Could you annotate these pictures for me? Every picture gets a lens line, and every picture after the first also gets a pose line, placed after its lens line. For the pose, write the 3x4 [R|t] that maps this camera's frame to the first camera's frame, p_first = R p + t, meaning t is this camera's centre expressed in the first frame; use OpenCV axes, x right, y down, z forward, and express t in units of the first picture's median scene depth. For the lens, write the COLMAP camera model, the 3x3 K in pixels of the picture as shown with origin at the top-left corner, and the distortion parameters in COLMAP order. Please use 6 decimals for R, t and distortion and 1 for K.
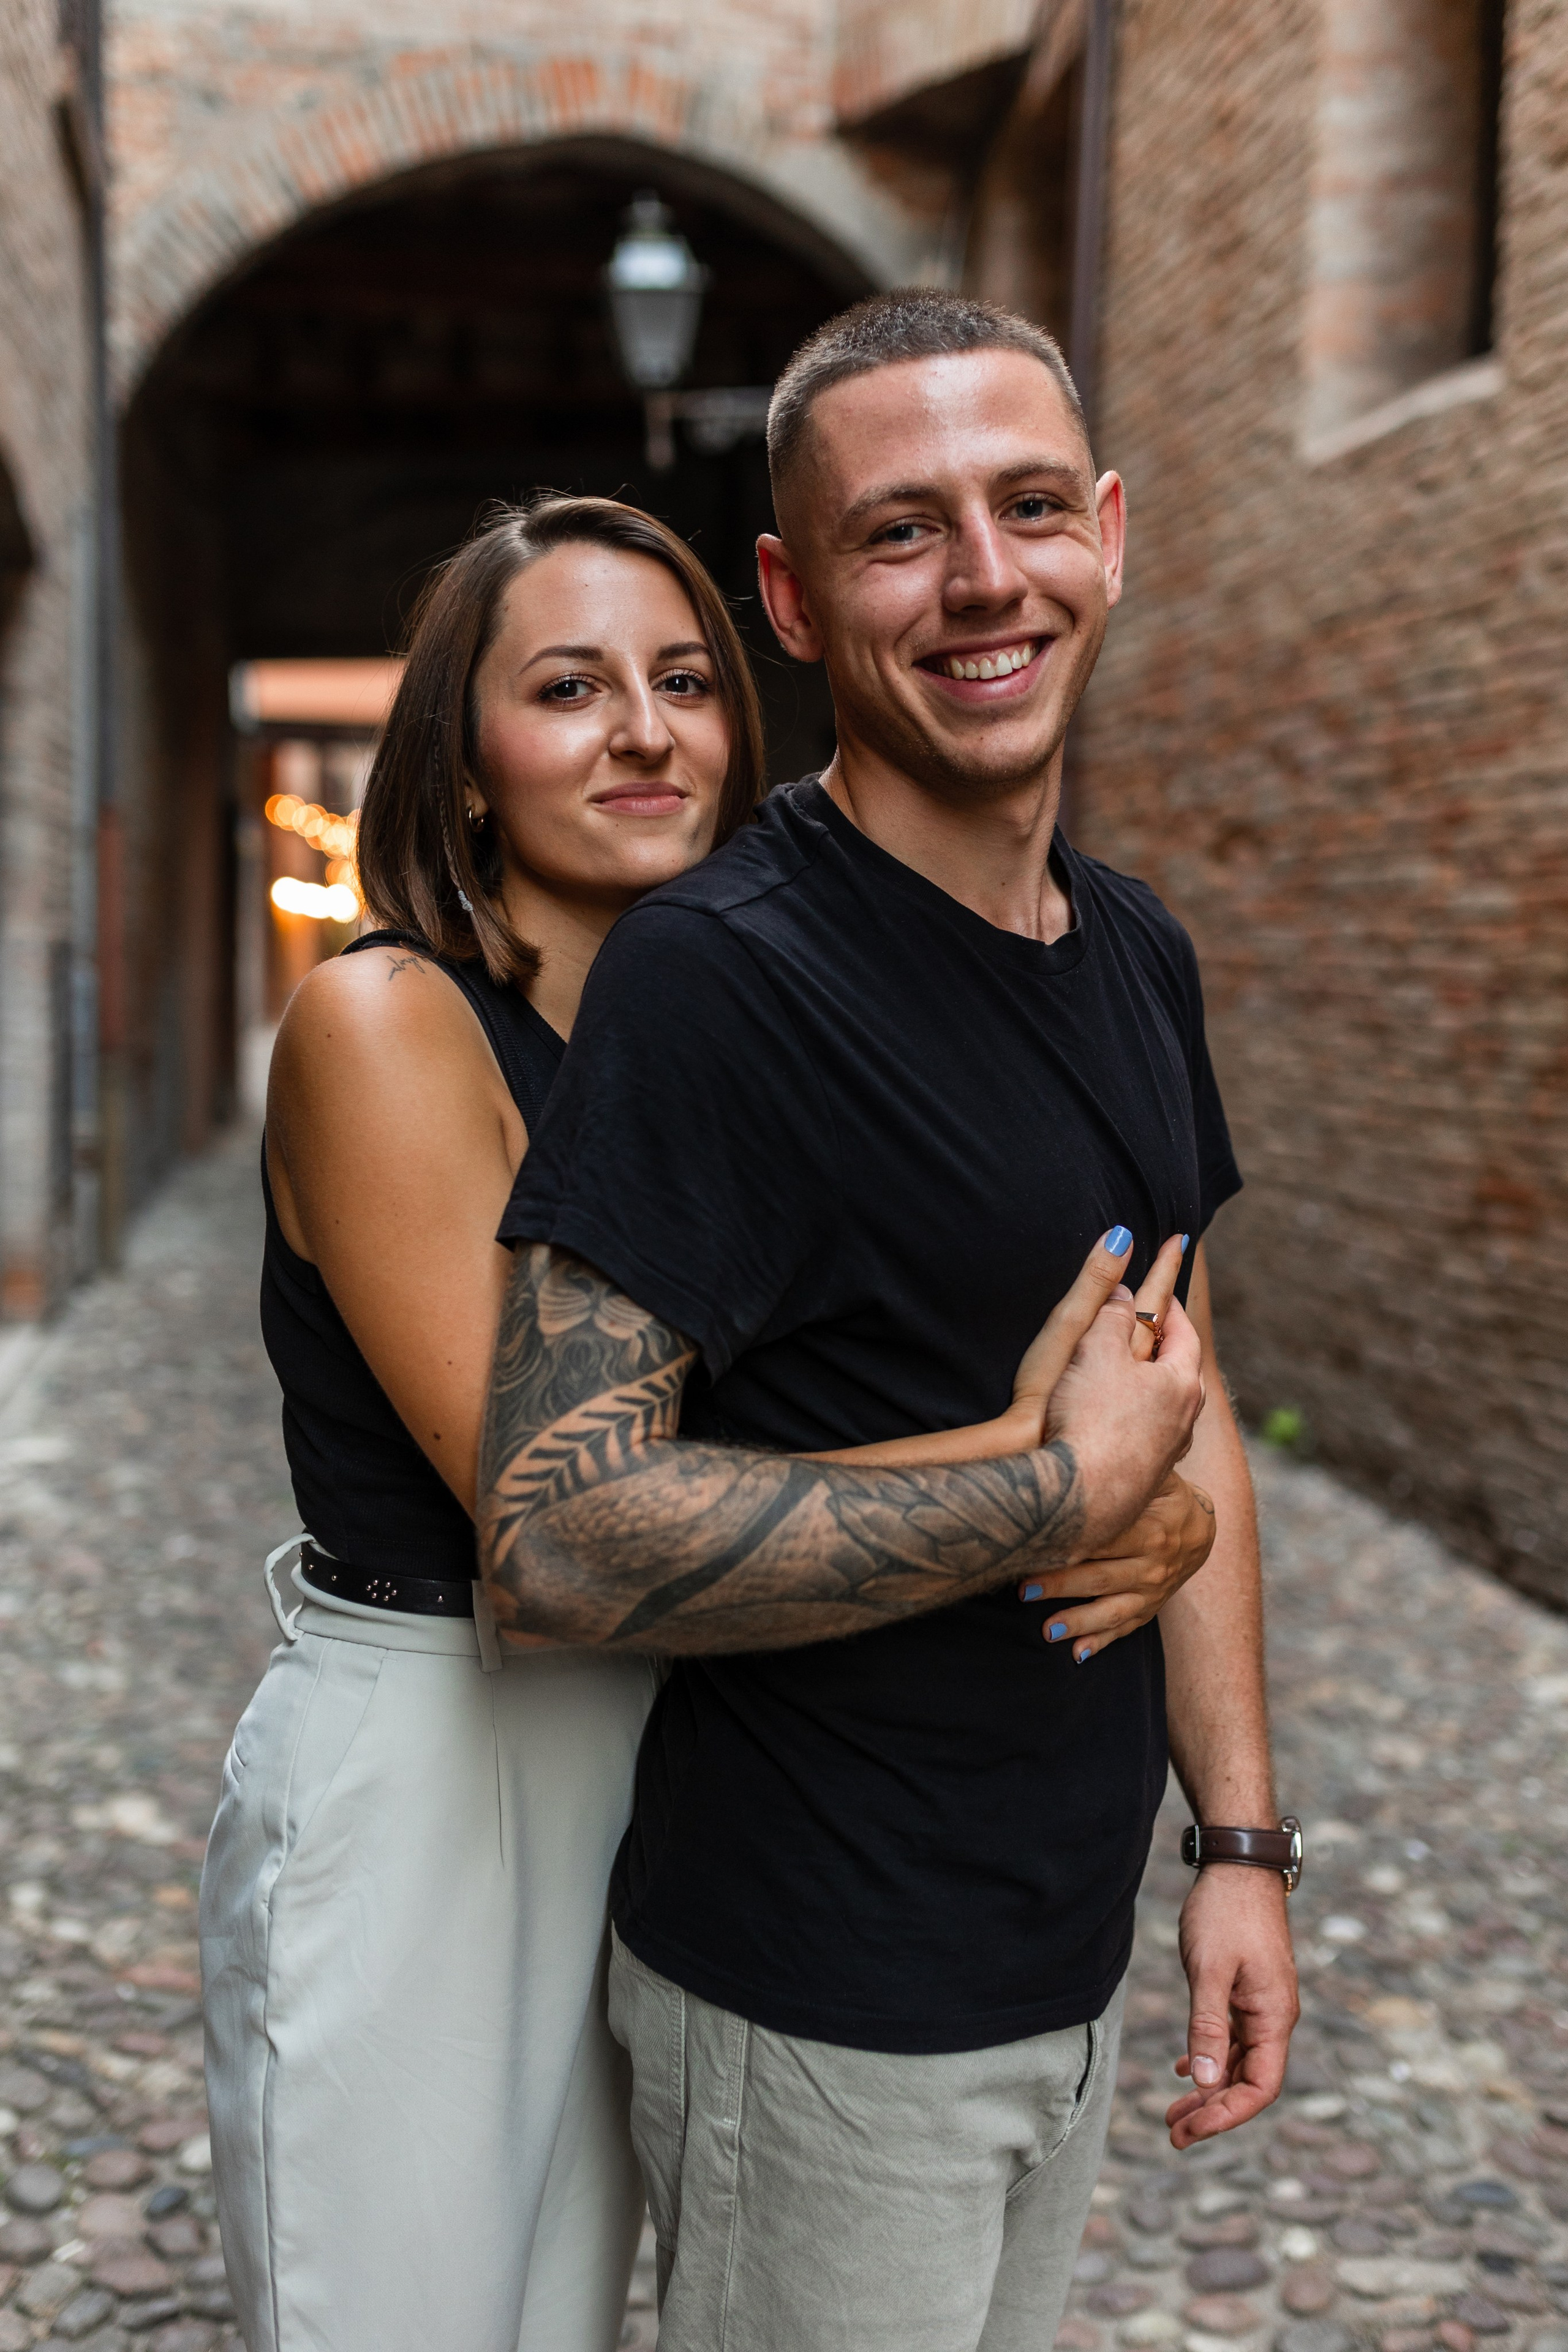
lens RADIAL K [[2297.2, 0, 784.0], [0, 2297.2, 1176.0], [0, 0, 1]] dist [-0.000699, 0.011169]
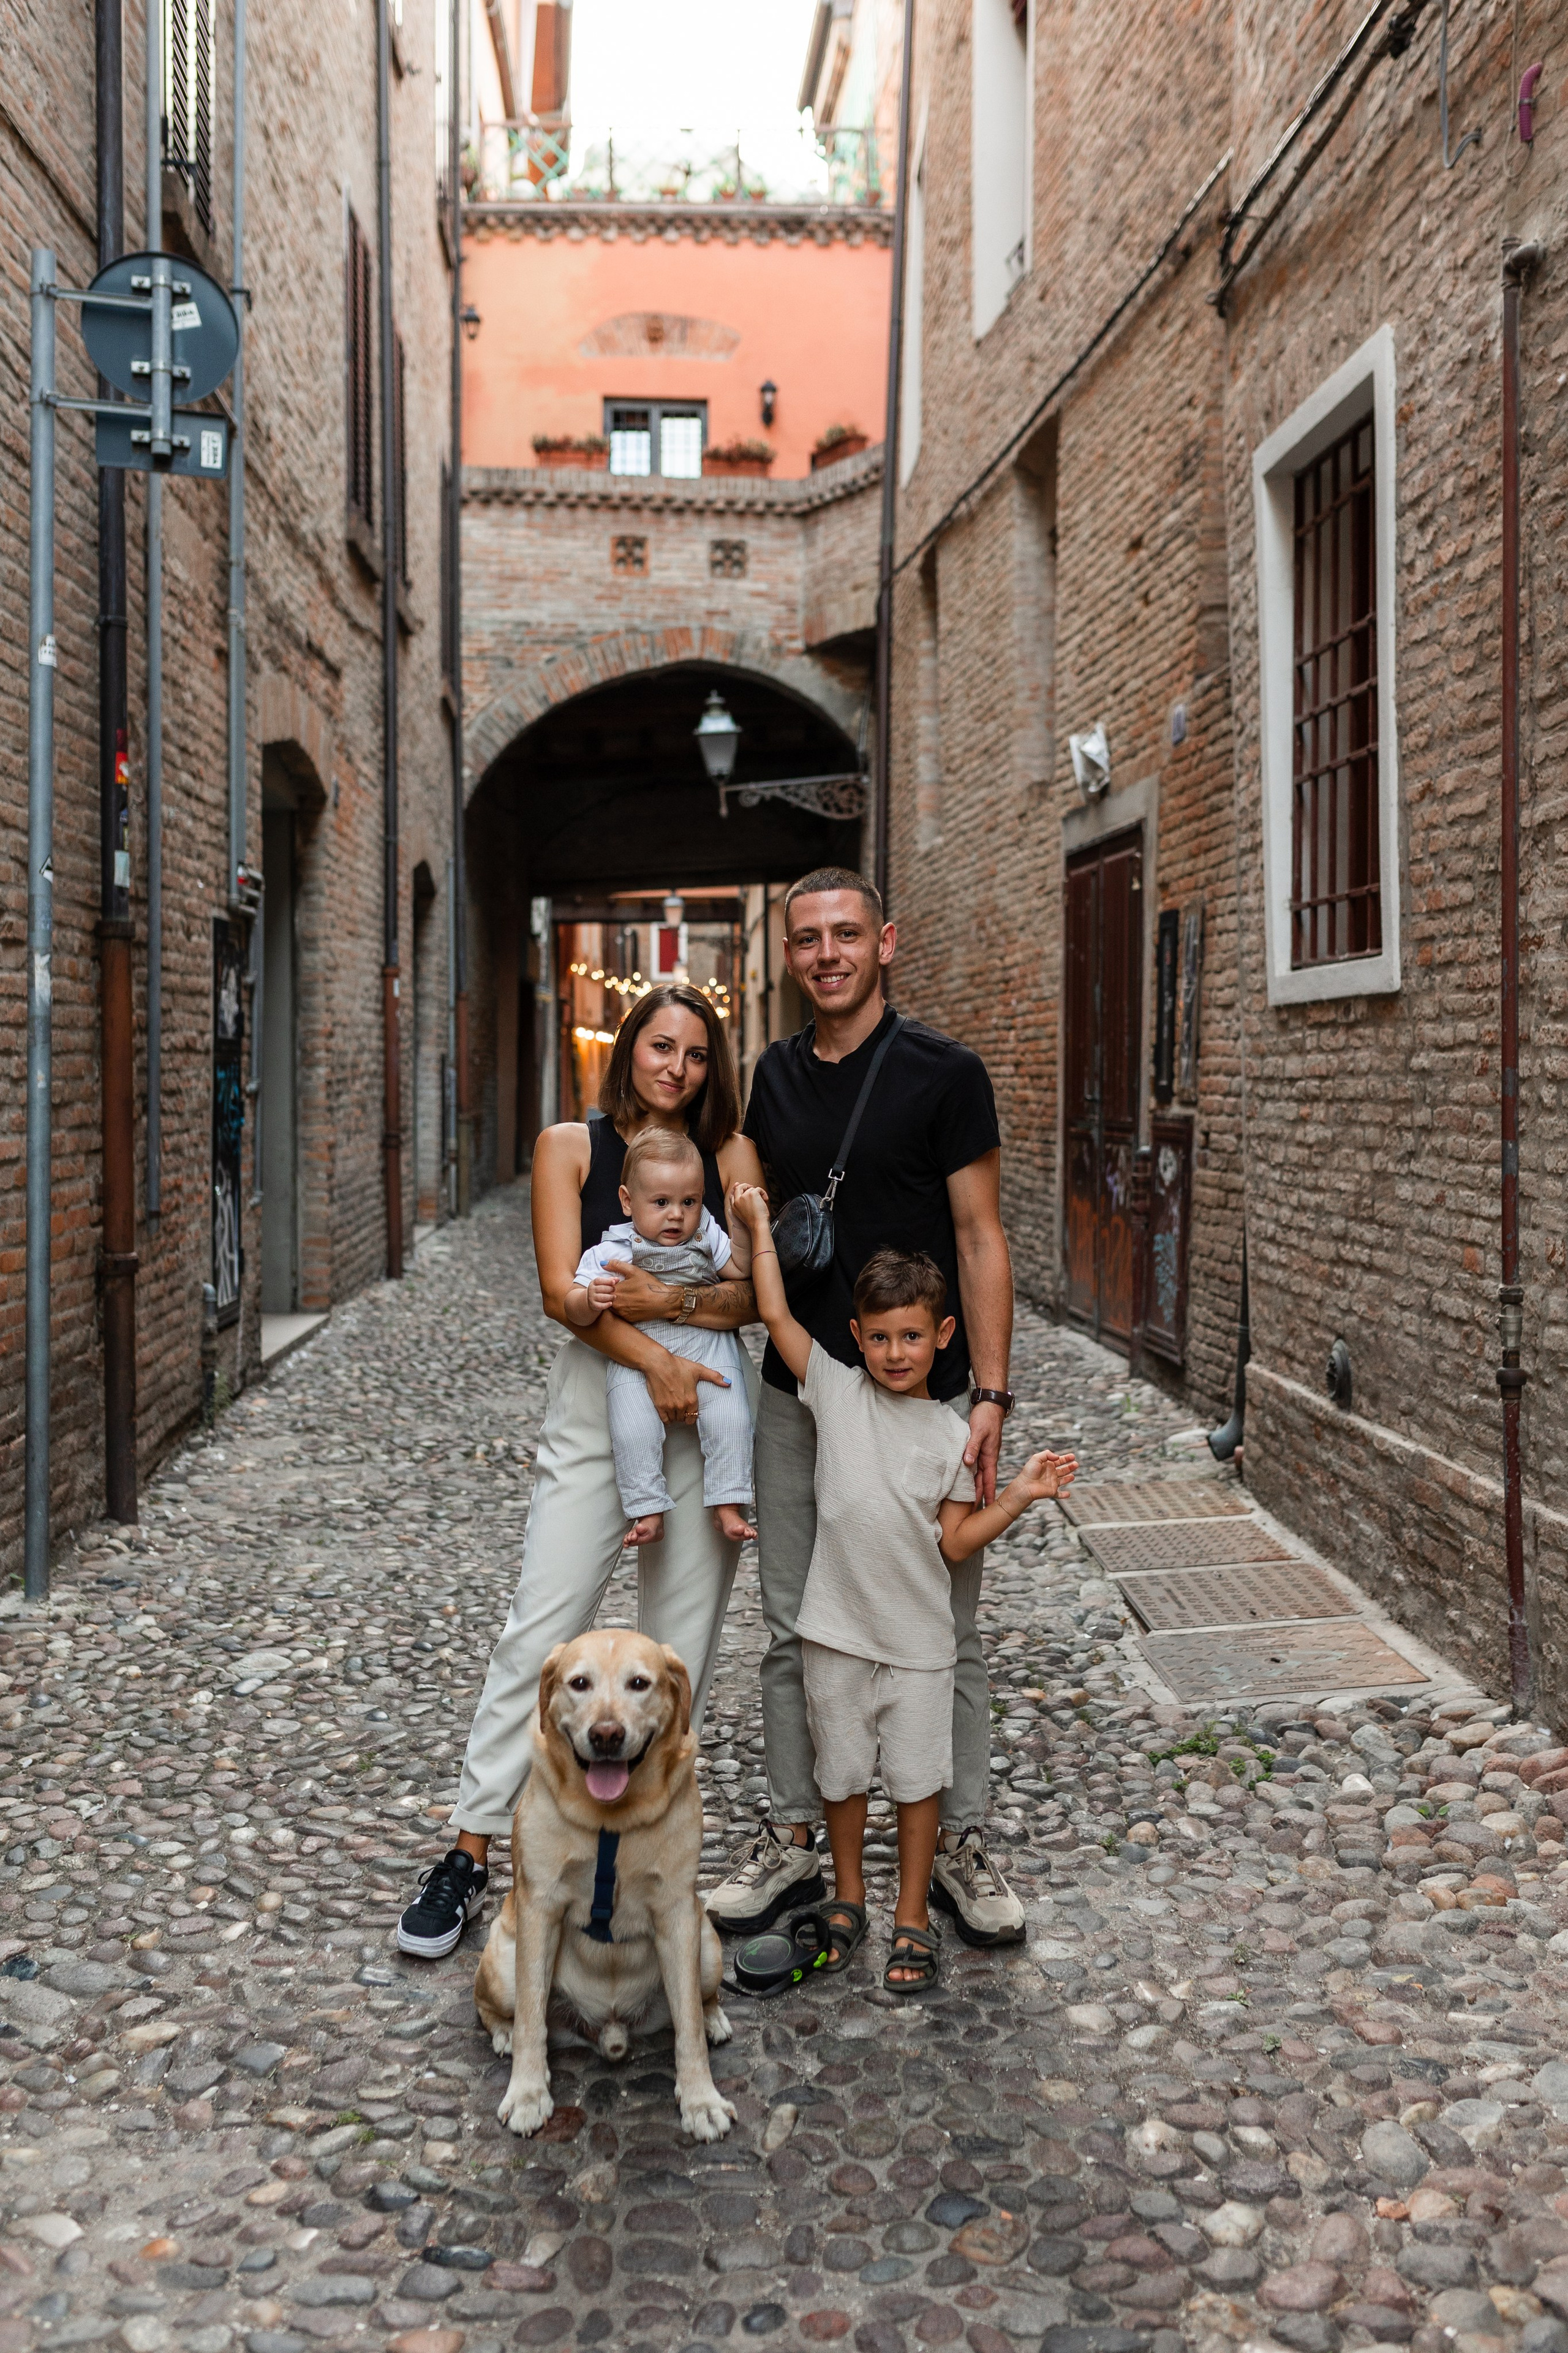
lens RADIAL K [[2322.4, 0, 827.1], [0, 2322.4, 1125.2], [0, 0, 1]] dist [0.001851, -0.001634]
pose [[0.992332, -0.027812, -0.120430, 0.288887], [0.017903, 0.996422, -0.082597, 0.140544], [0.122296, 0.079808, 0.989280, -1.047039]]
